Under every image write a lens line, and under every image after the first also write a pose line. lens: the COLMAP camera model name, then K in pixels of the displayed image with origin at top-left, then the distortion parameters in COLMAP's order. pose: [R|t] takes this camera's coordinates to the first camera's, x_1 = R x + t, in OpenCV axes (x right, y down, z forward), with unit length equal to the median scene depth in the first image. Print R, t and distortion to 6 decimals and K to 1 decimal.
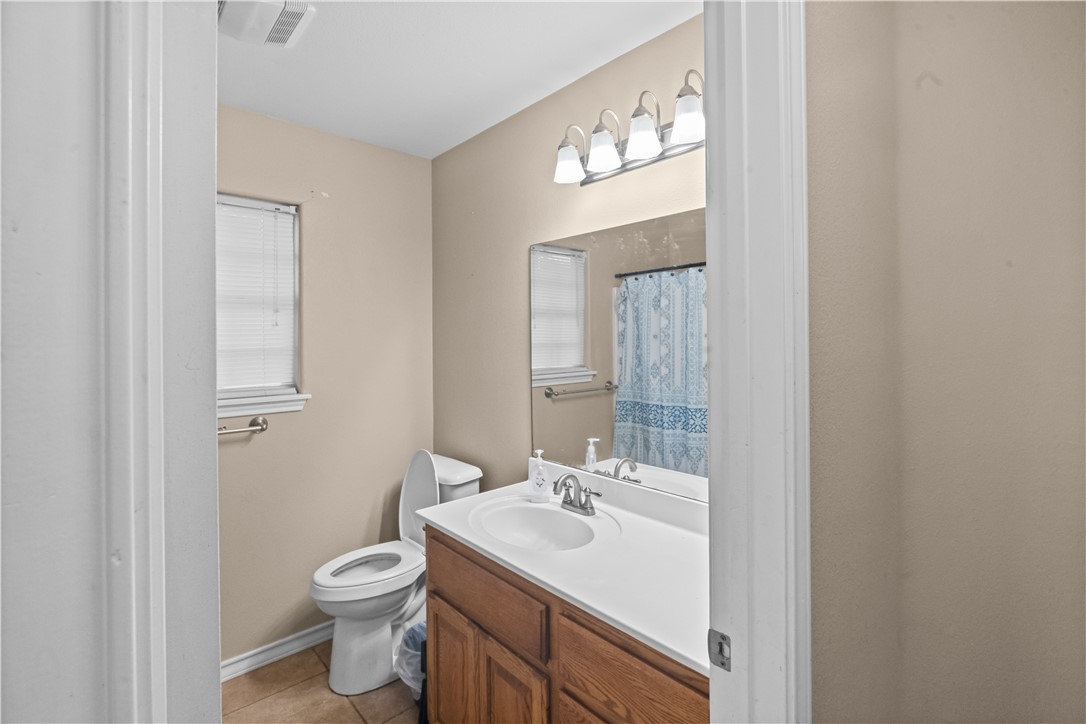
lens RADIAL K [[498.4, 0, 549.9], [0, 498.4, 340.0], [0, 0, 1]] dist [-0.010808, 0.001354]
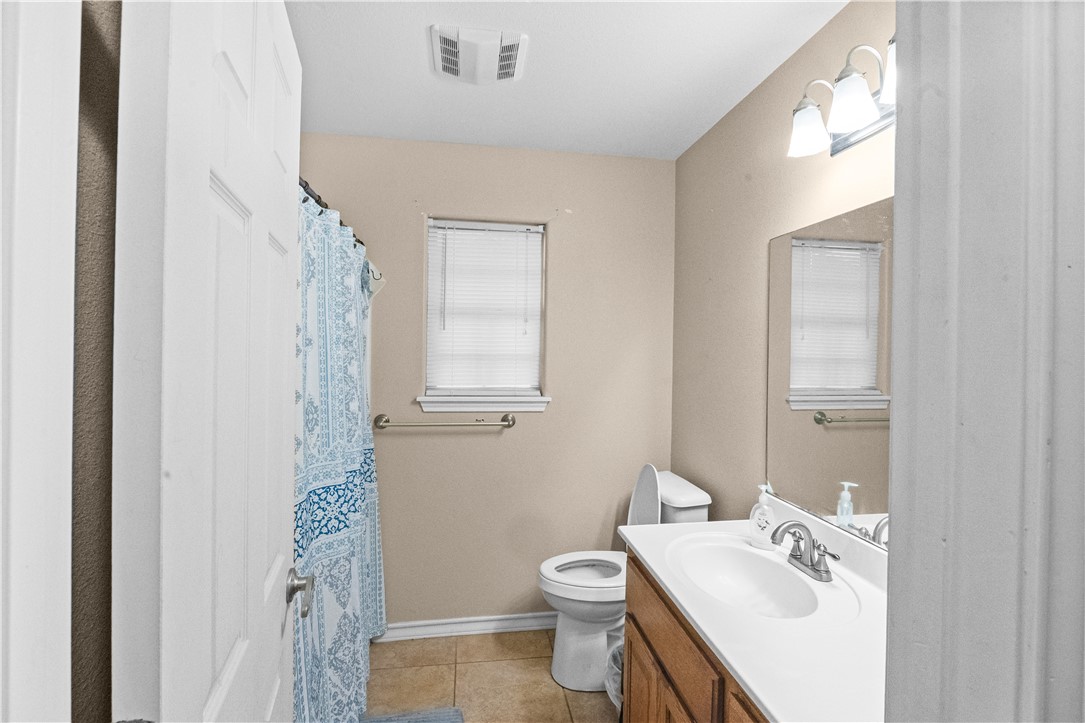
lens RADIAL K [[498.0, 0, 542.2], [0, 498.0, 352.8], [0, 0, 1]] dist [-0.010808, 0.001354]
pose [[0.827902, 0.026297, -0.560257, 0.115268], [-0.024467, 0.999643, 0.010766, 0.000567], [0.560339, 0.004795, 0.828249, 0.095695]]
